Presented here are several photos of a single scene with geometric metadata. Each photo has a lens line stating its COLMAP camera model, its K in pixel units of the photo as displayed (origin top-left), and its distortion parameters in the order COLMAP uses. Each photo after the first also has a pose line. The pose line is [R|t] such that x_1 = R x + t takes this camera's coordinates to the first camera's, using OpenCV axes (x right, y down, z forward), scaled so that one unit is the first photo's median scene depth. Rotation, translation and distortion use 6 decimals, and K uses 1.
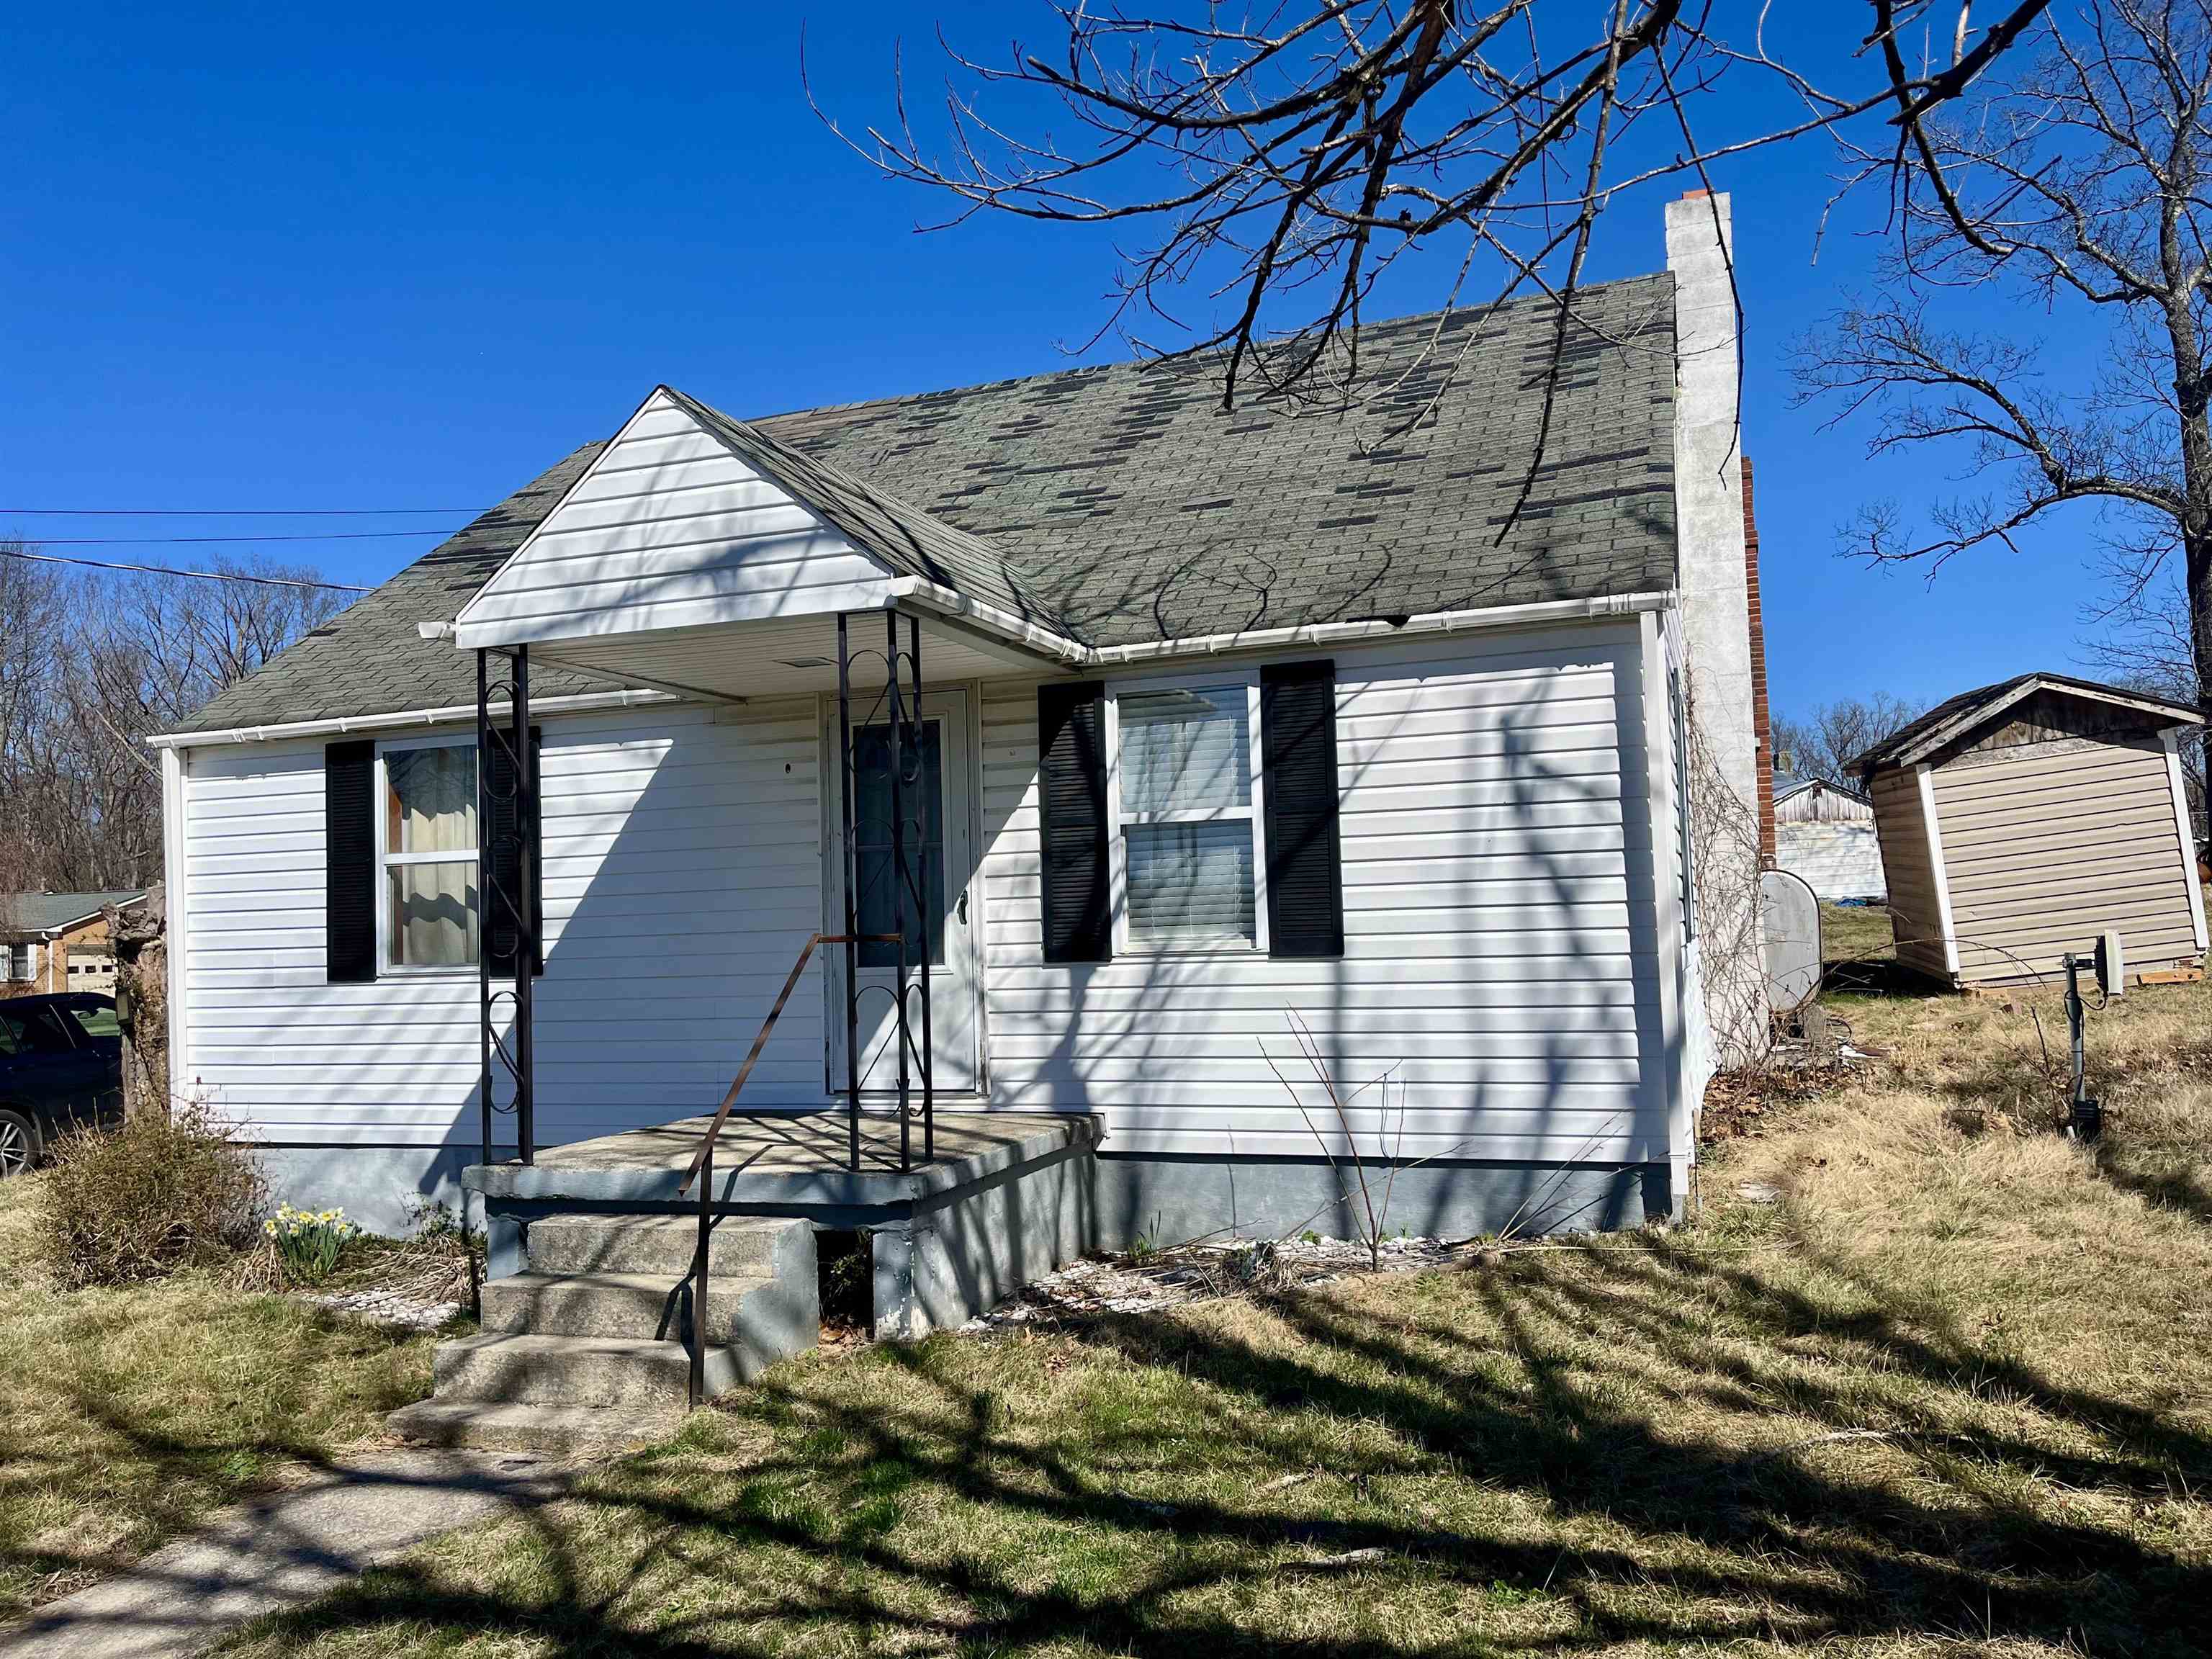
lens RADIAL K [[1660.8, 0, 1115.9], [0, 1660.8, 835.0], [0, 0, 1]] dist [0.061038, -0.062742]
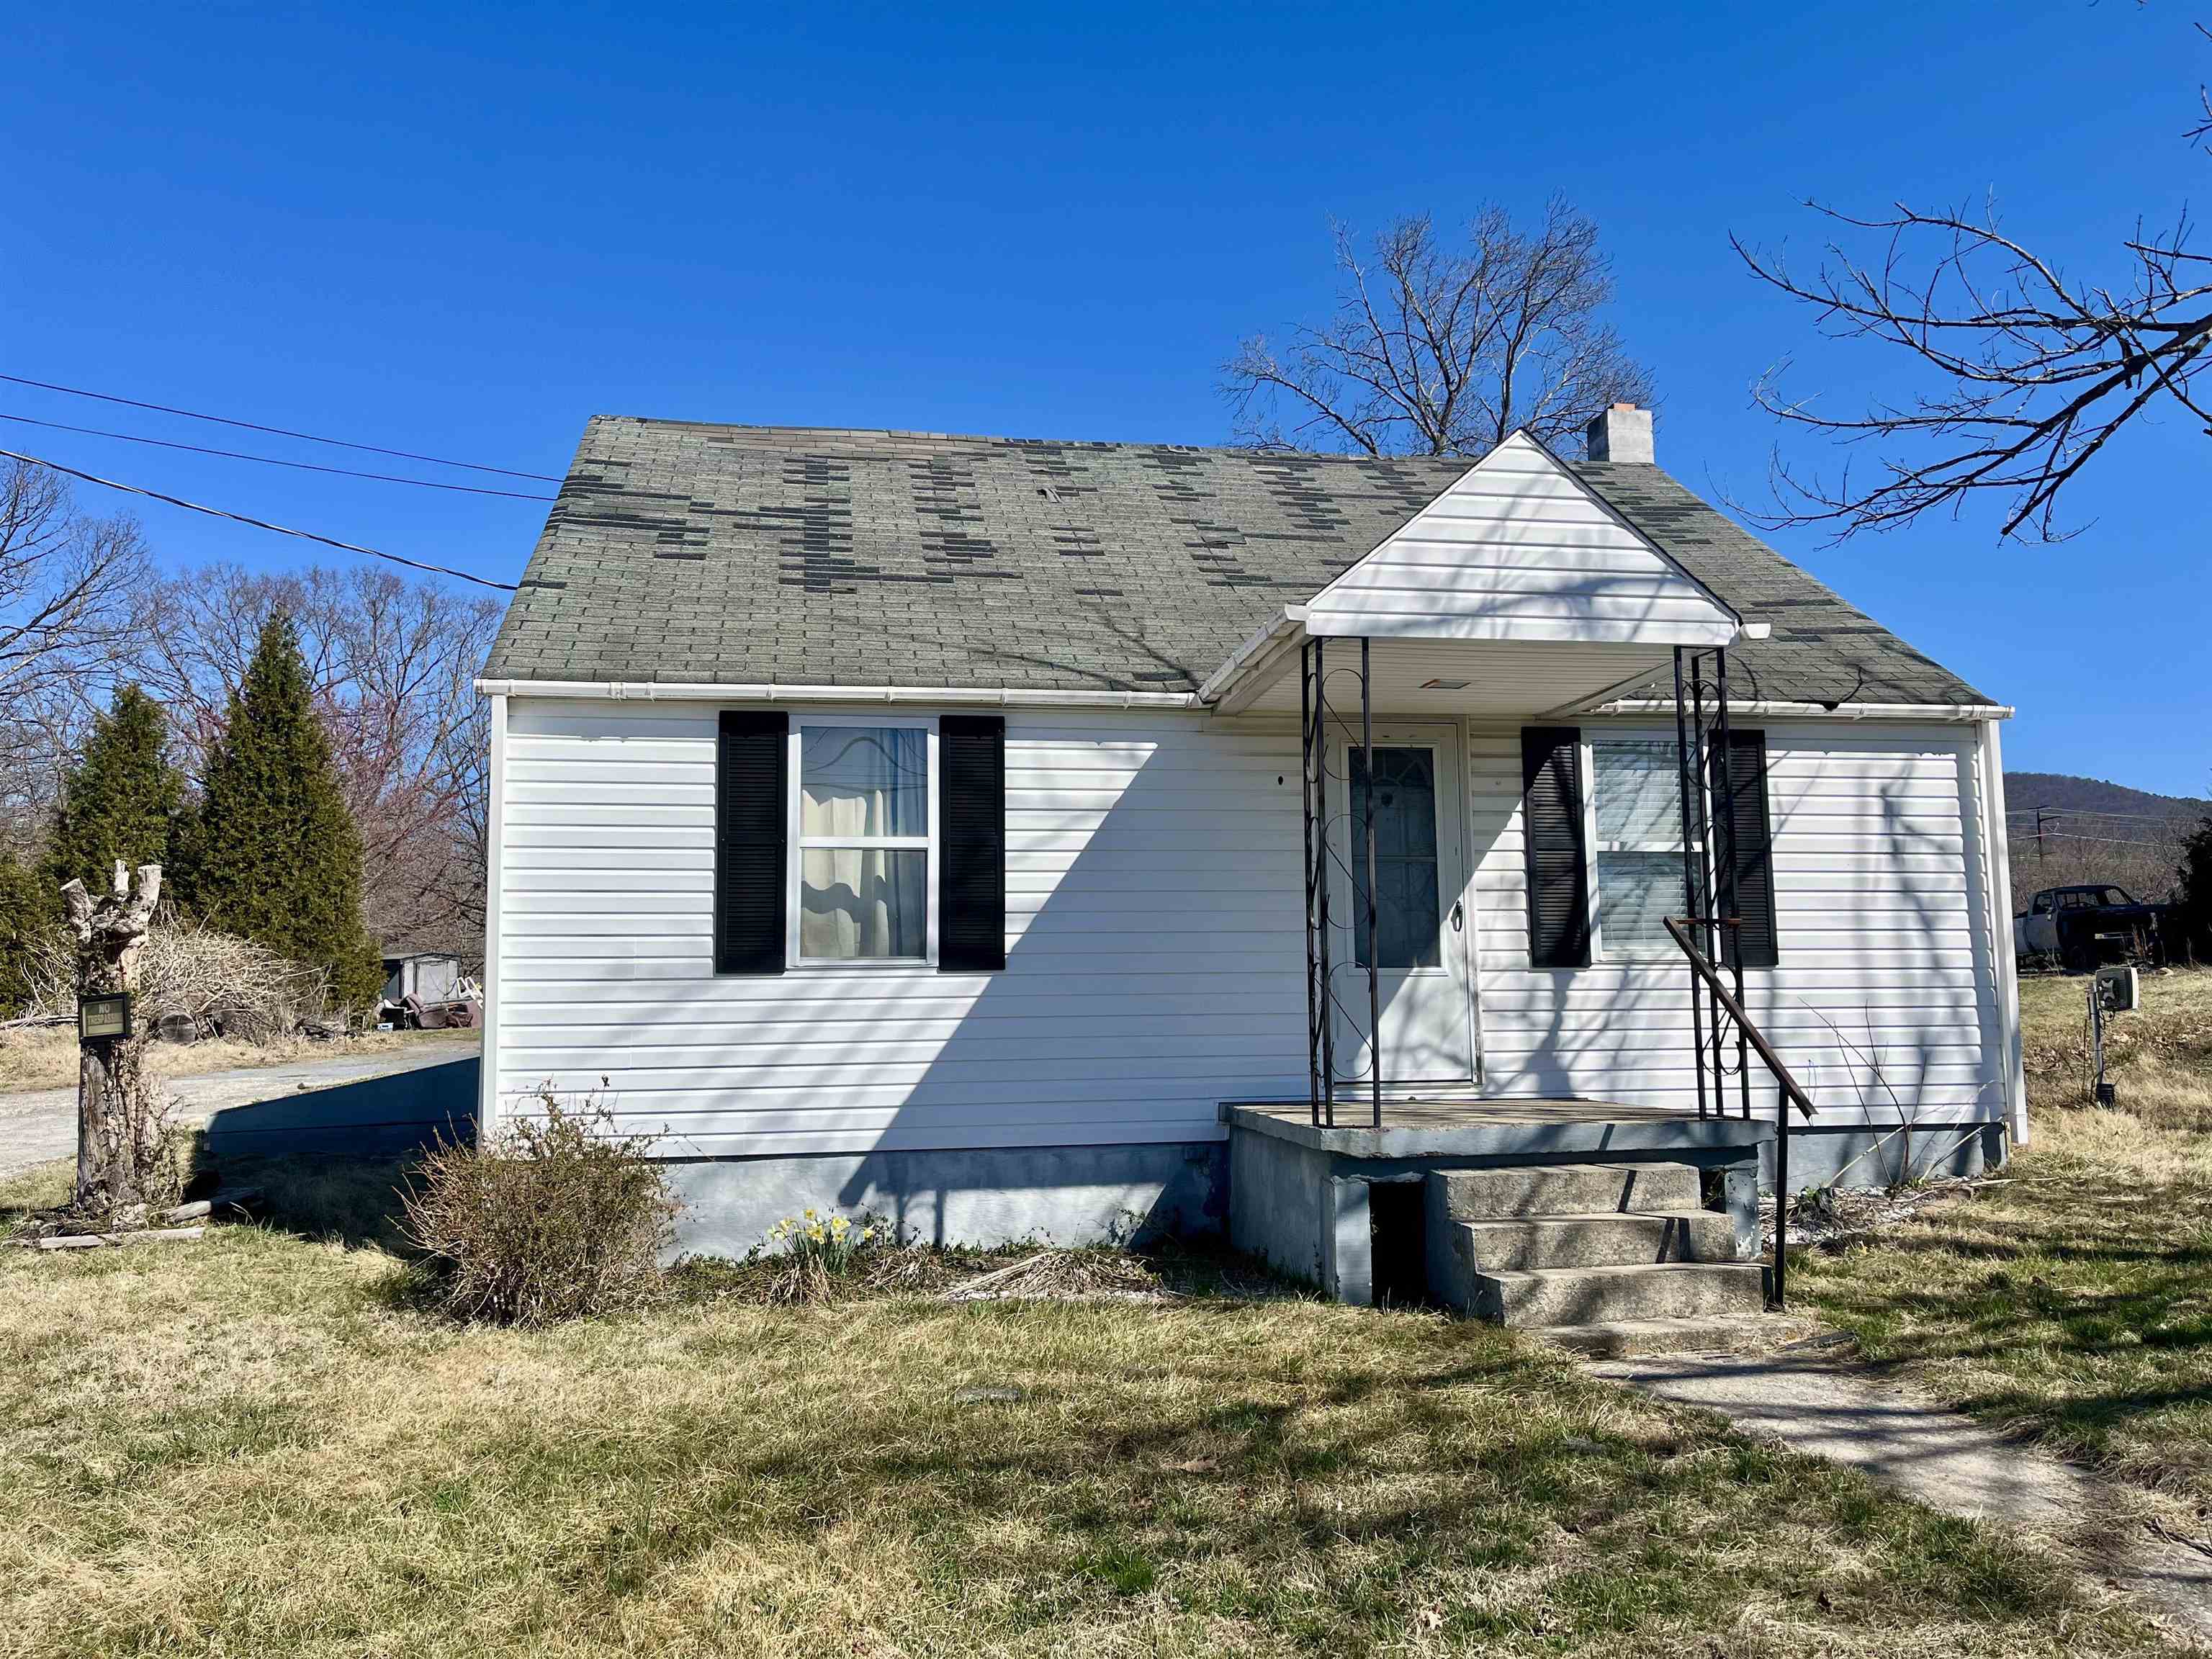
lens RADIAL K [[1660.8, 0, 1135.1], [0, 1660.8, 831.3], [0, 0, 1]] dist [0.061038, -0.062742]
pose [[0.865840, 0.074827, 0.494695, -0.866617], [-0.042328, 0.996164, -0.076594, 0.084138], [-0.498528, 0.045378, 0.865685, 0.138058]]
